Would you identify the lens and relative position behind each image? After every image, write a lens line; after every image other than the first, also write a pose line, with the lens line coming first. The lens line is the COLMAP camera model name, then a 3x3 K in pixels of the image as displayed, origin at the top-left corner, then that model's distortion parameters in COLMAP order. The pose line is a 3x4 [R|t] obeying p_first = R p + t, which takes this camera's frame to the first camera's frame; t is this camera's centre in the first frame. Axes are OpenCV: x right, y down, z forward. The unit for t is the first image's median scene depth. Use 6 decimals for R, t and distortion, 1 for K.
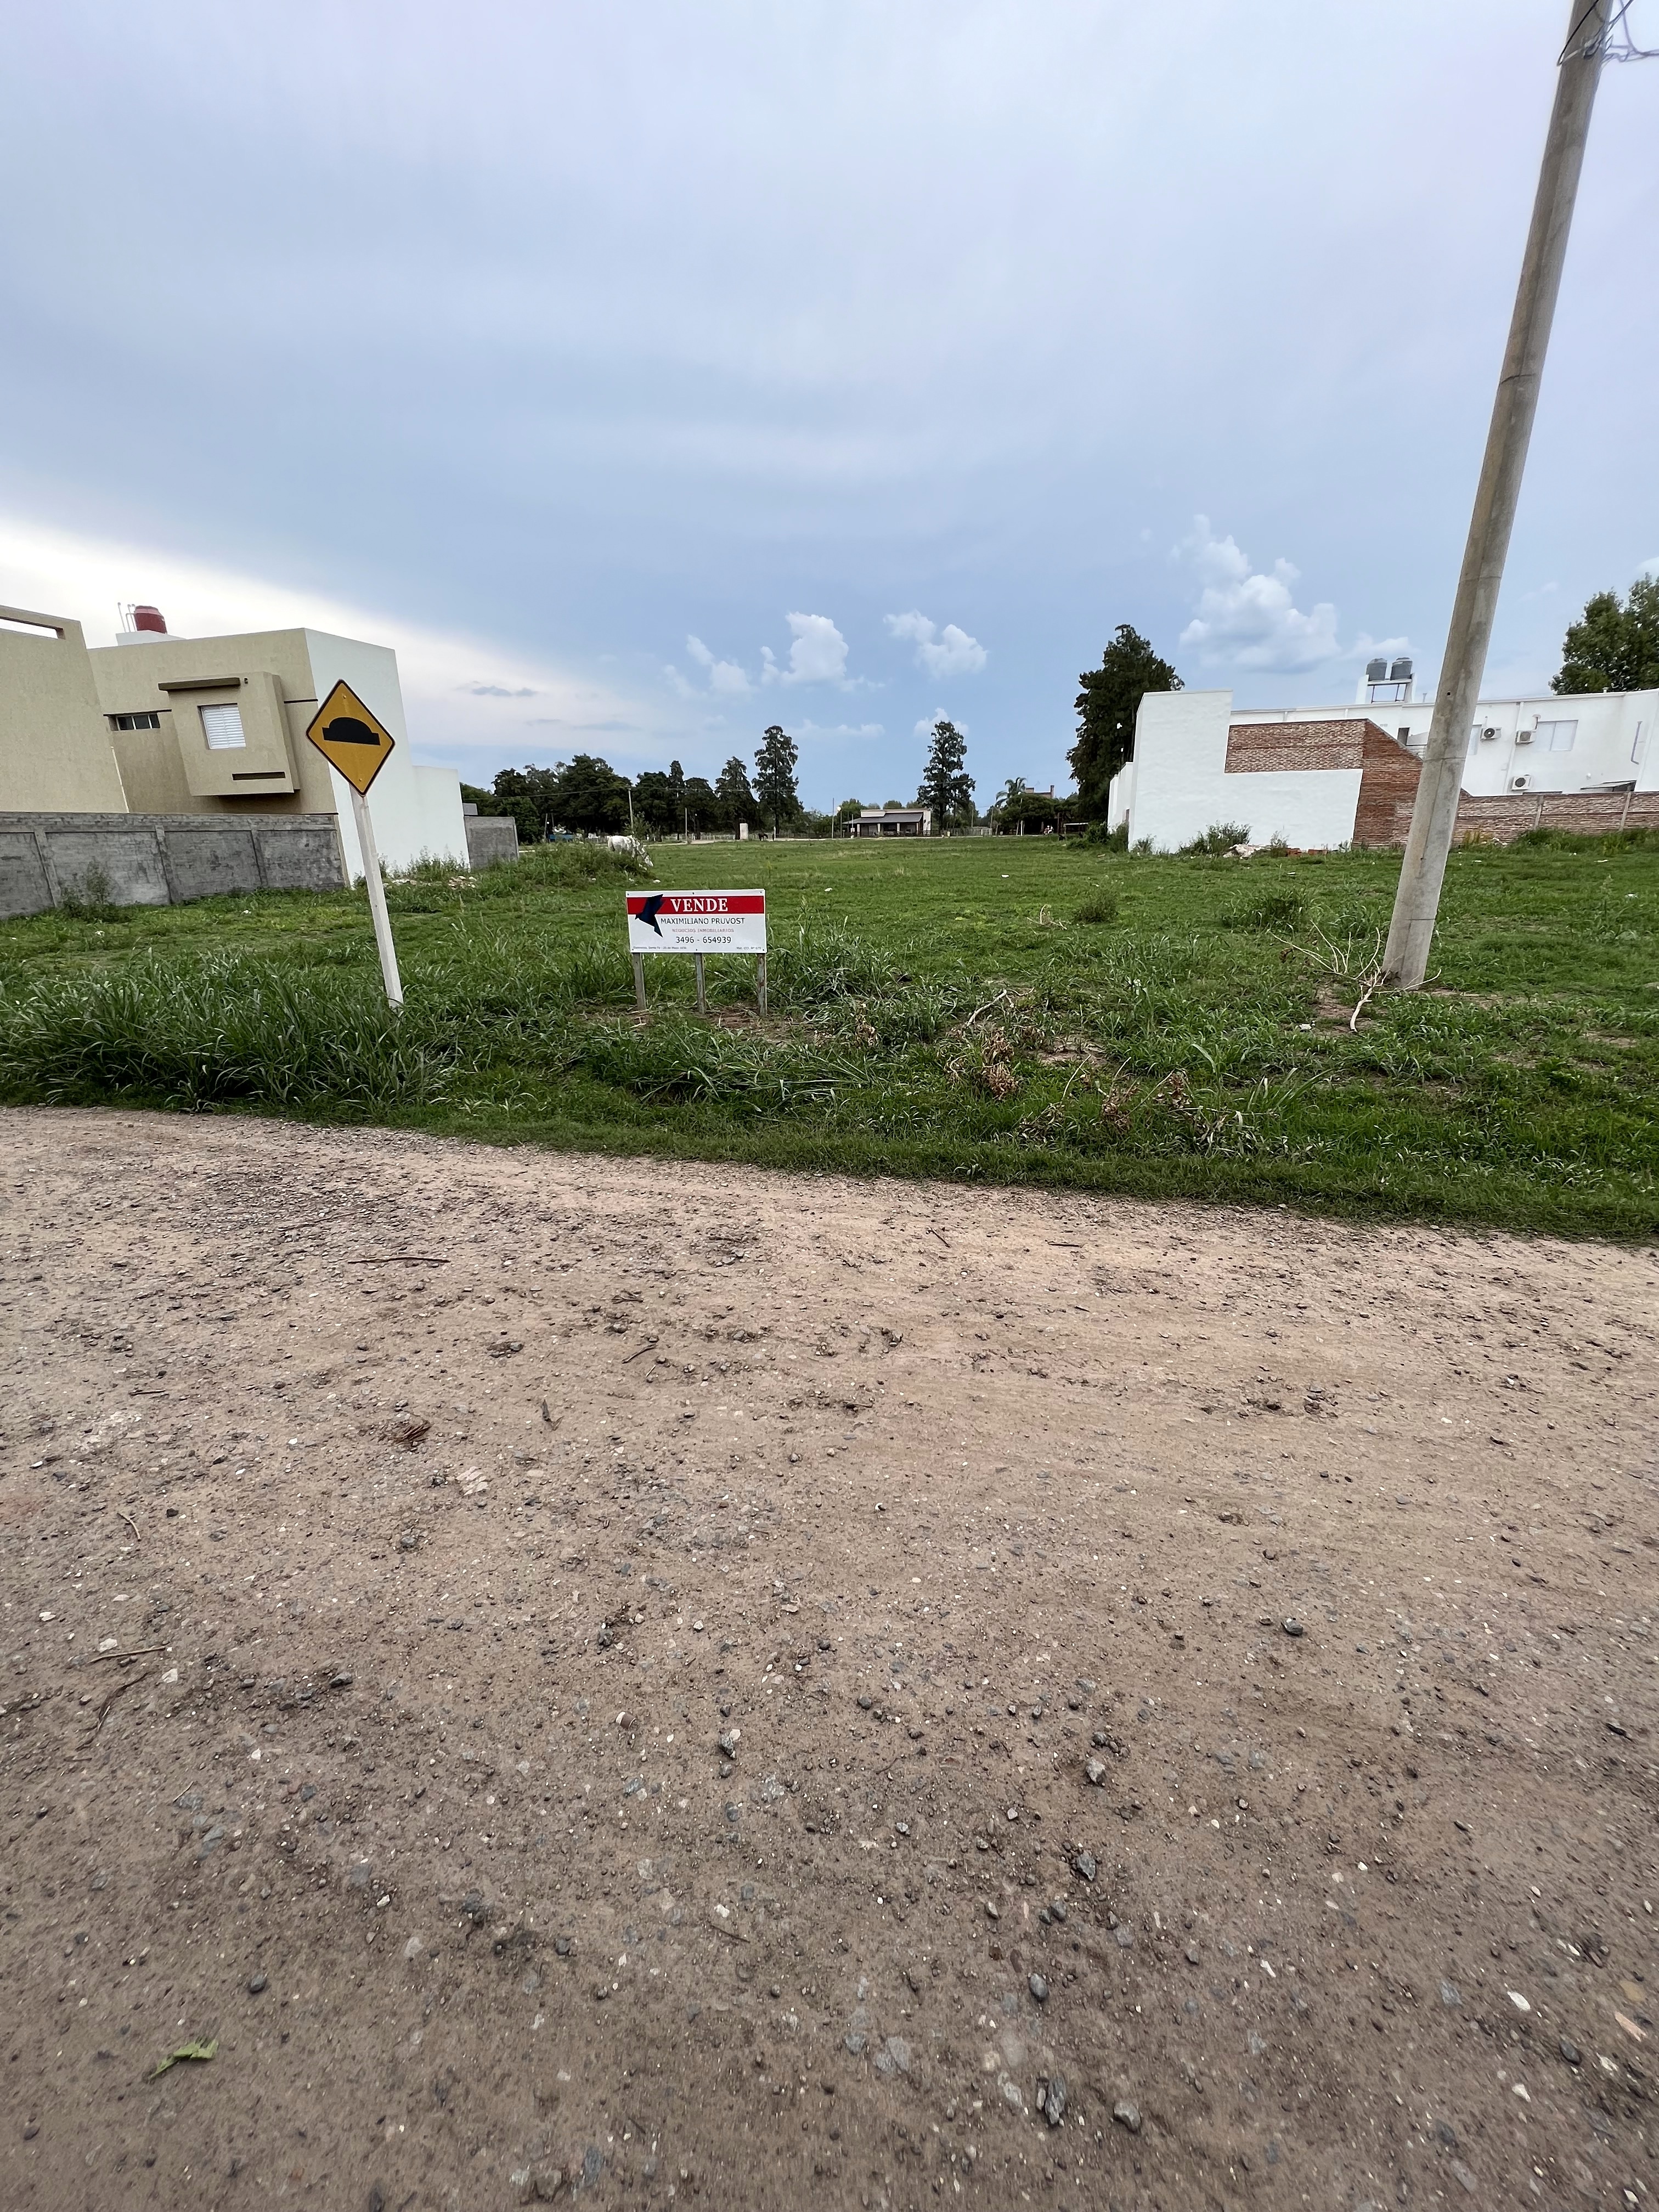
lens RADIAL K [[883.8, 0, 829.5], [0, 883.8, 1106.0], [0, 0, 1]] dist [-0.000338, 0.000143]
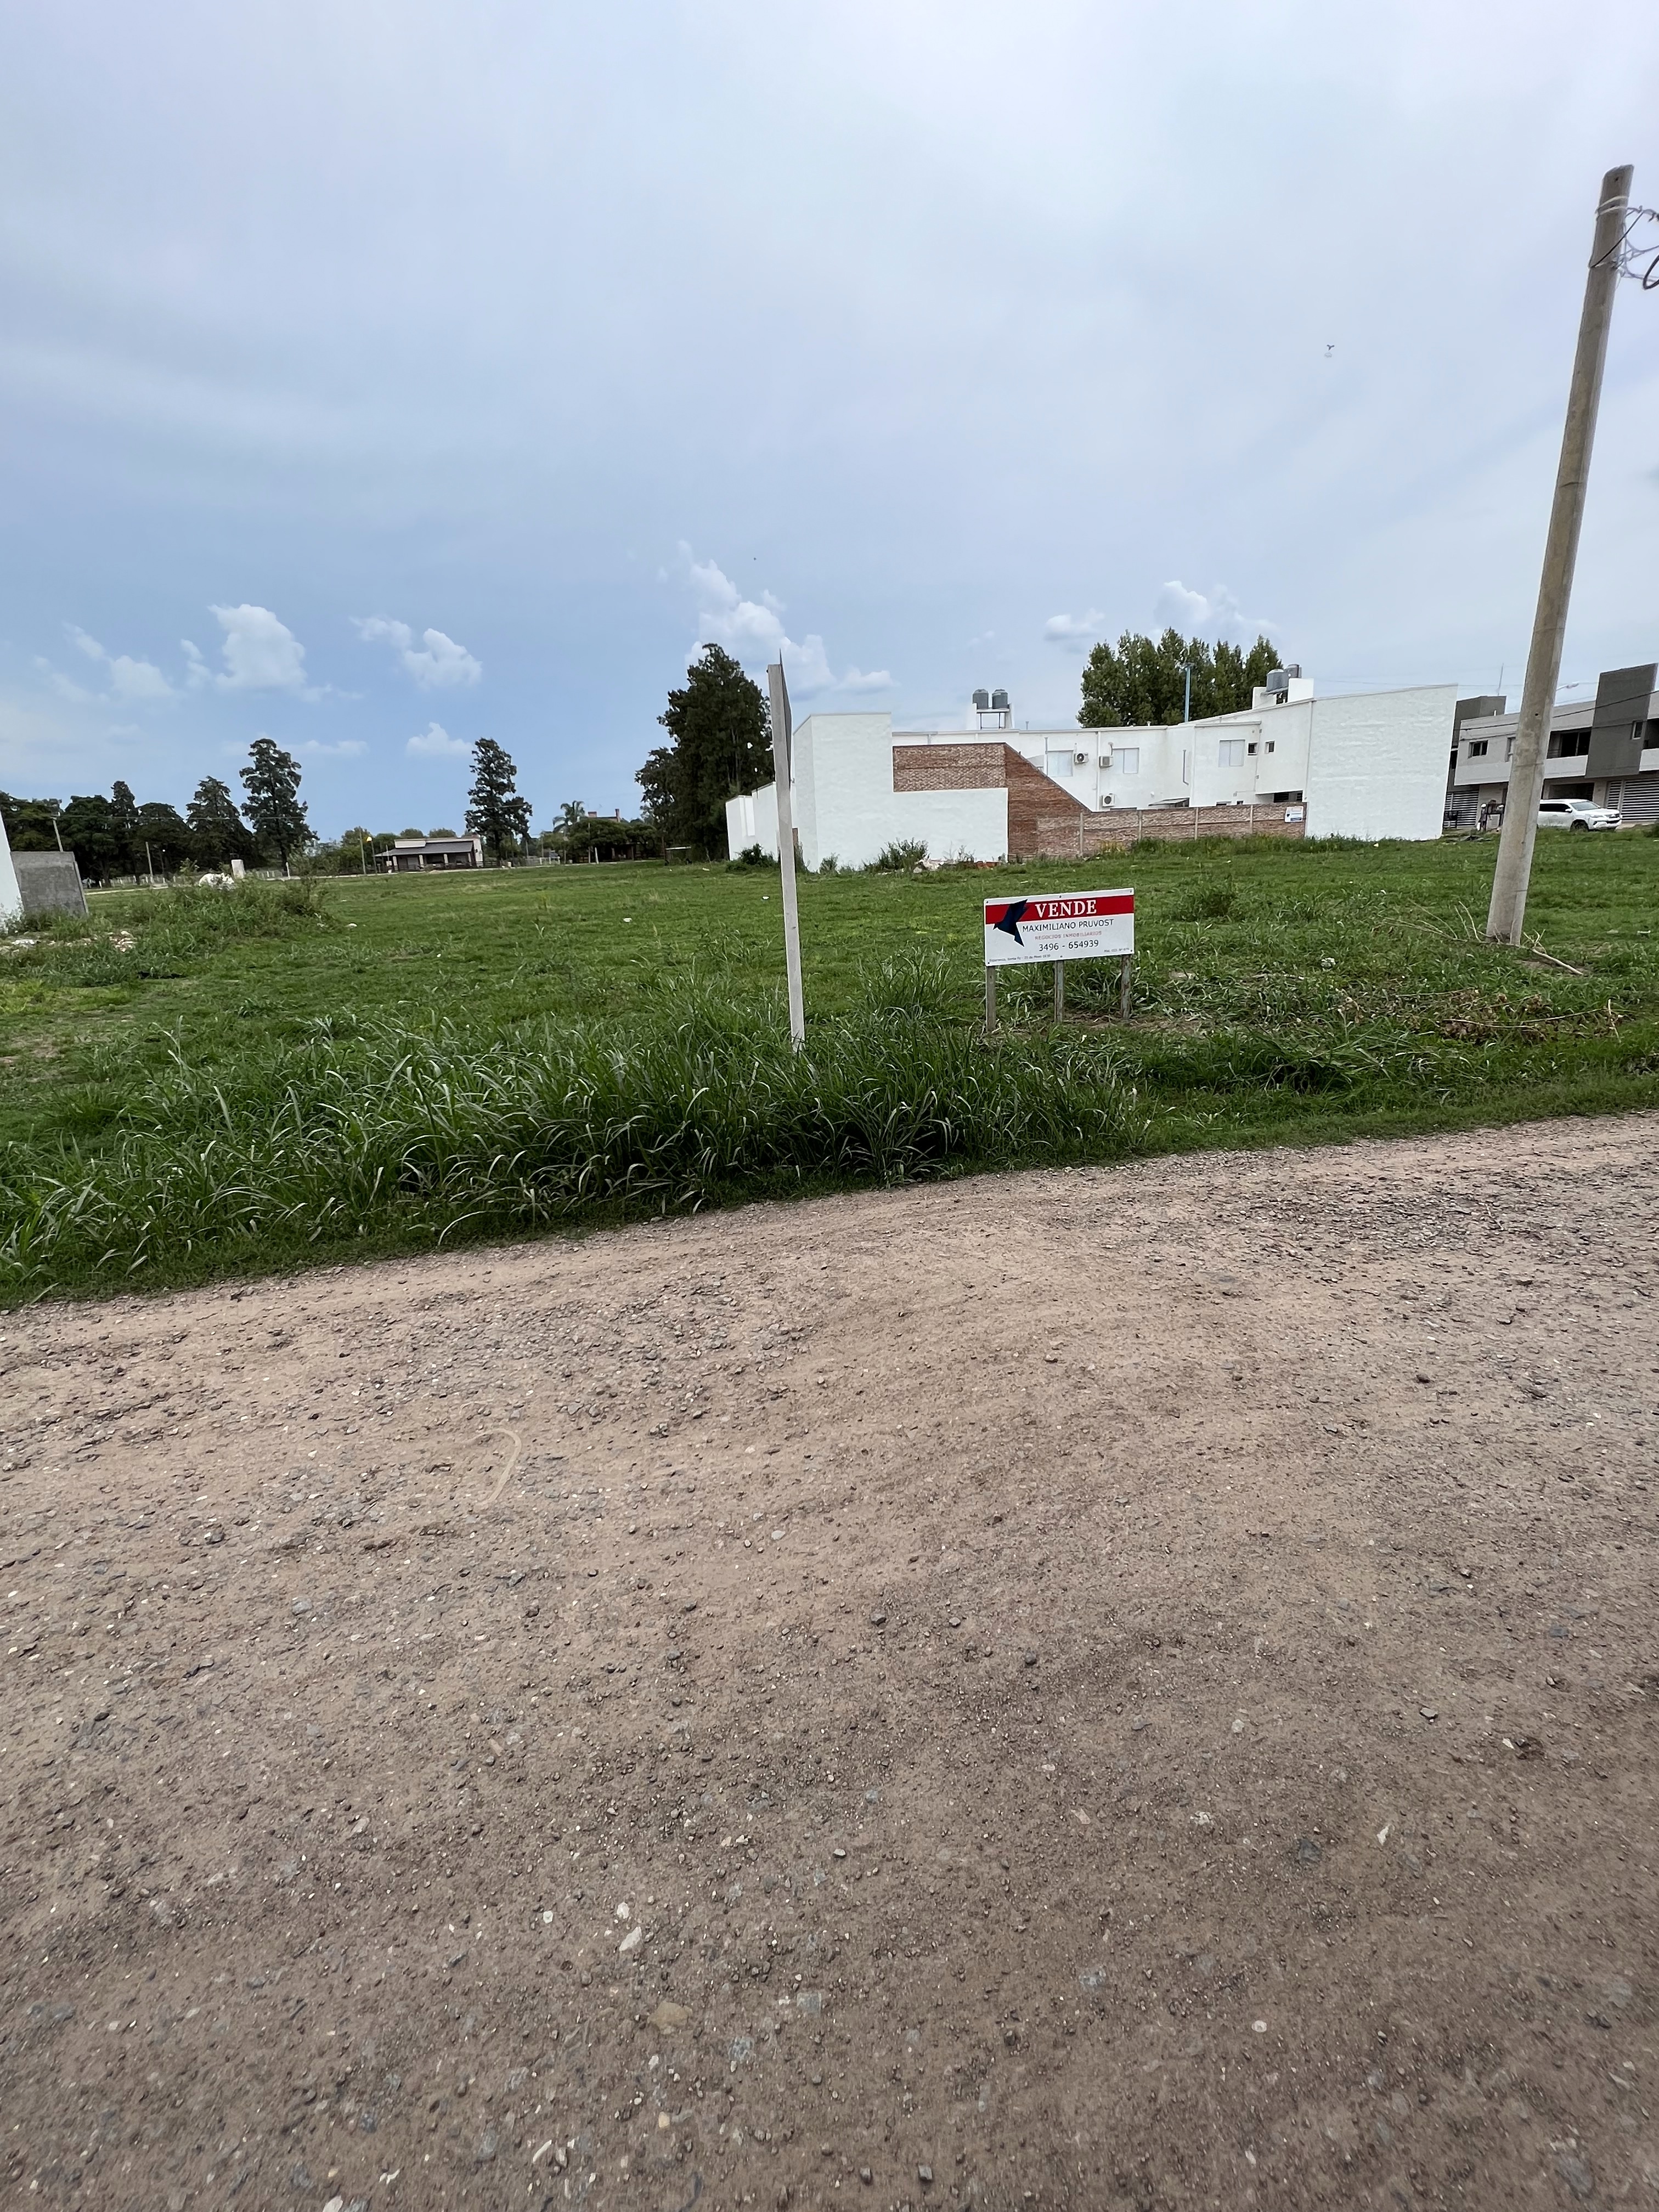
lens RADIAL K [[985.6, 0, 829.5], [0, 985.6, 1106.0], [0, 0, 1]] dist [-0.001332, -0.000089]
pose [[0.892257, -0.137494, 0.430086, -1.008757], [0.161533, 0.986671, -0.019690, -0.048613], [-0.421646, 0.087041, 0.902573, 0.214834]]
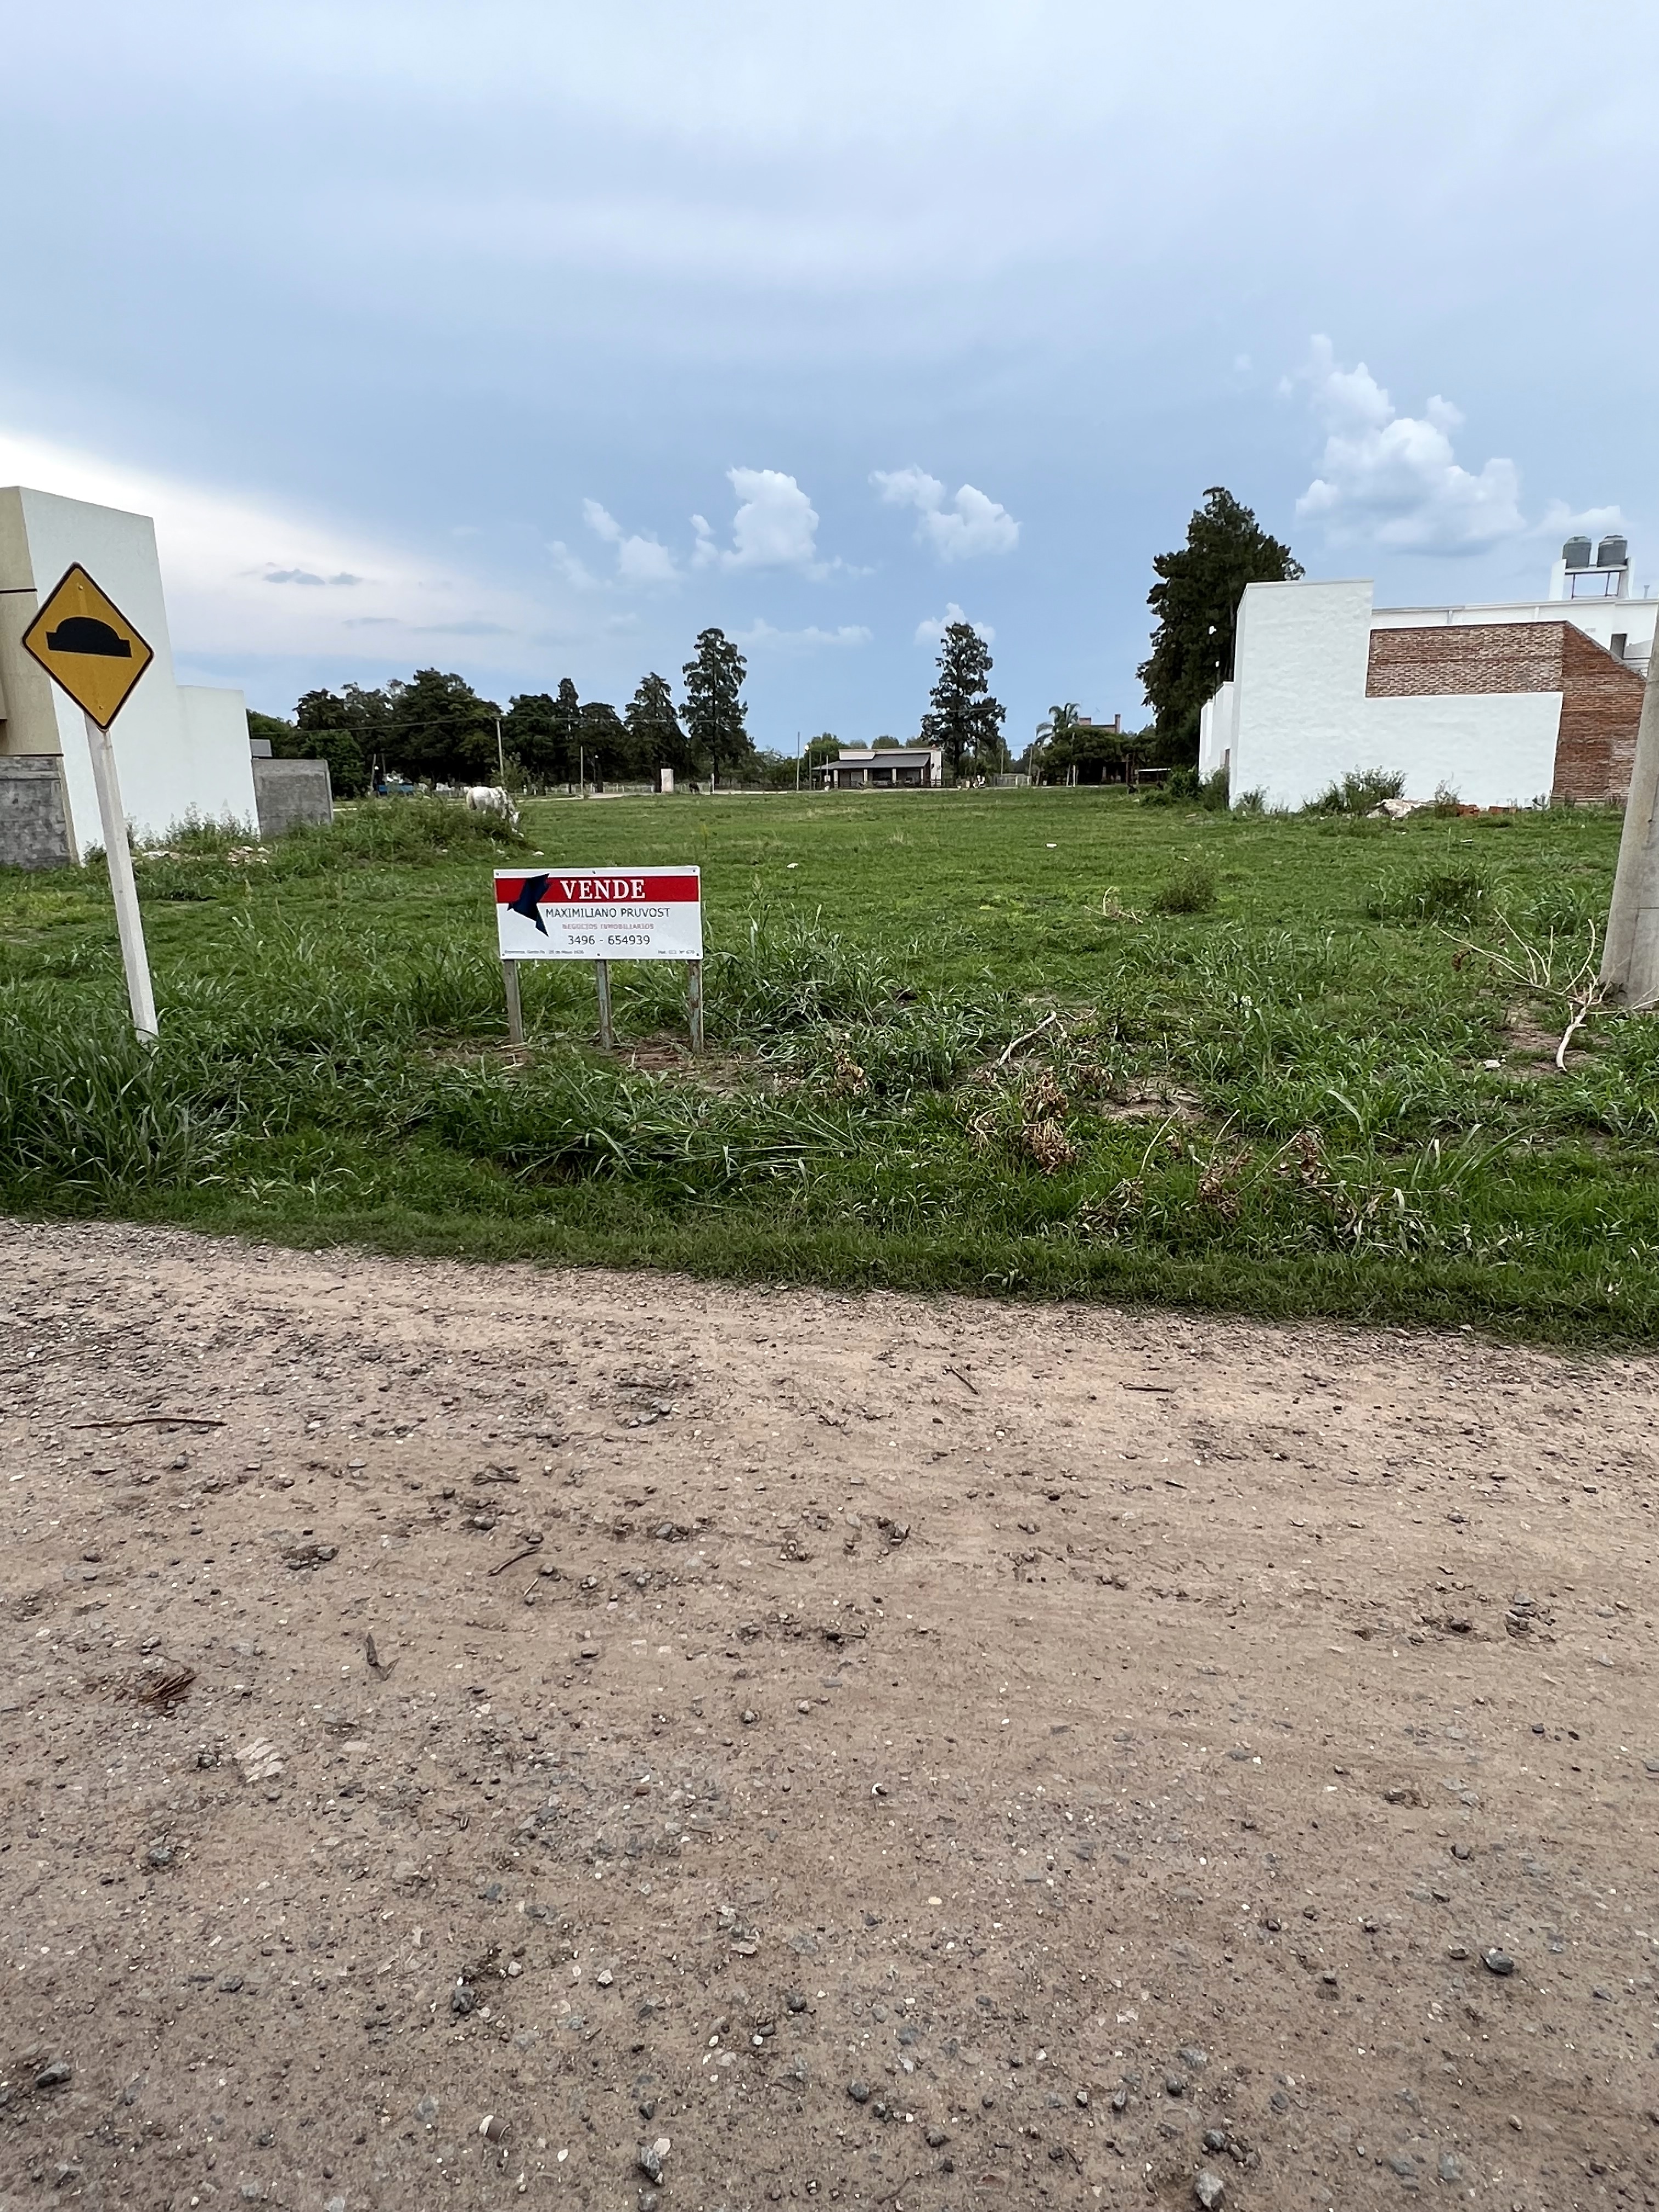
lens RADIAL K [[1318.9, 0, 825.4], [0, 1318.9, 1111.8], [0, 0, 1]] dist [0.000132, -0.000038]
pose [[0.999719, -0.005863, 0.022988, -0.000945], [0.007120, 0.998463, -0.054964, -0.000135], [-0.022630, 0.055112, 0.998224, -0.005545]]
